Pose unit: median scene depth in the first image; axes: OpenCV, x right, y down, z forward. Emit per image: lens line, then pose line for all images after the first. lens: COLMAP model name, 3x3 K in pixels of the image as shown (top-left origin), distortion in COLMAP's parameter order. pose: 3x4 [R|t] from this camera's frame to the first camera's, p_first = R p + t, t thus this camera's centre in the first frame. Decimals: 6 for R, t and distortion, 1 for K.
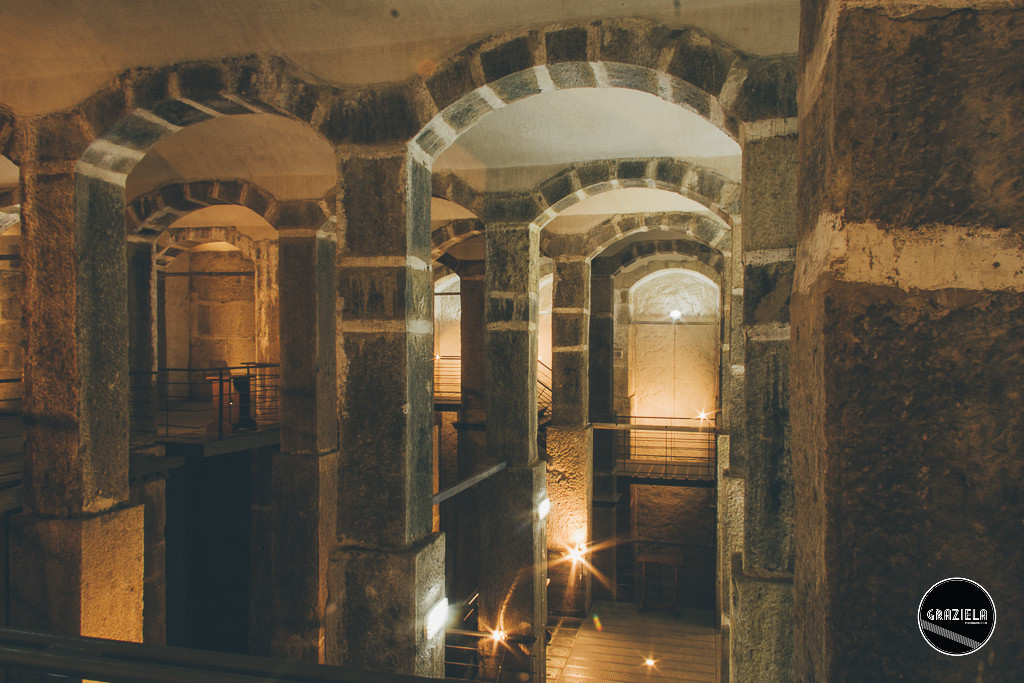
lens RADIAL K [[796.2, 0, 511.6], [0, 796.2, 348.0], [0, 0, 1]] dist [0.023207, -0.000544]
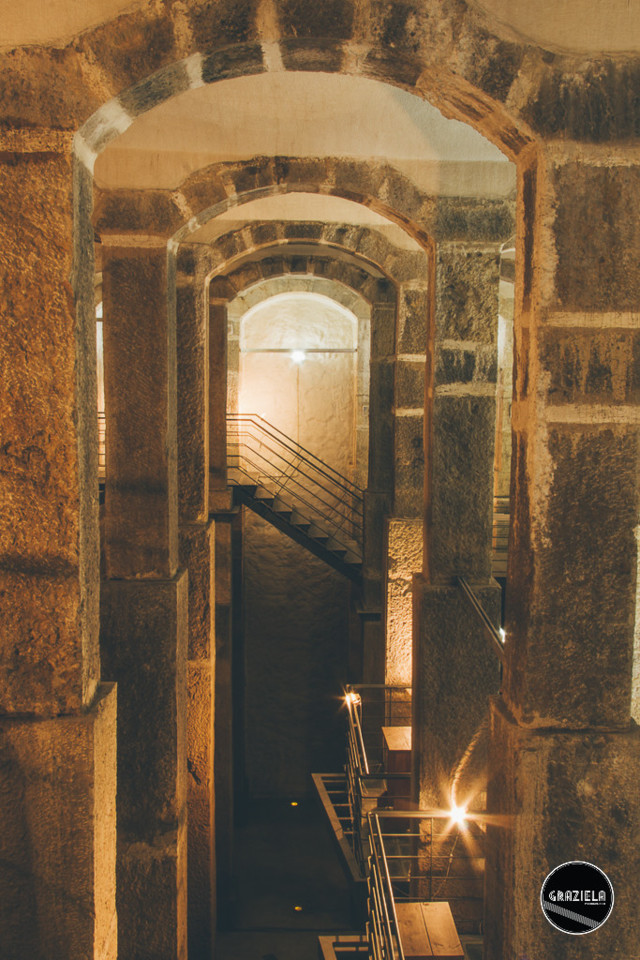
lens RADIAL K [[1099.6, 0, 320.0], [0, 1099.6, 480.7], [0, 0, 1]] dist [0.031115, 0.000000]
pose [[0.956779, -0.021929, 0.289989, -0.608149], [-0.003855, 0.996109, 0.088047, -0.047628], [-0.290792, -0.085360, 0.952971, 0.139918]]
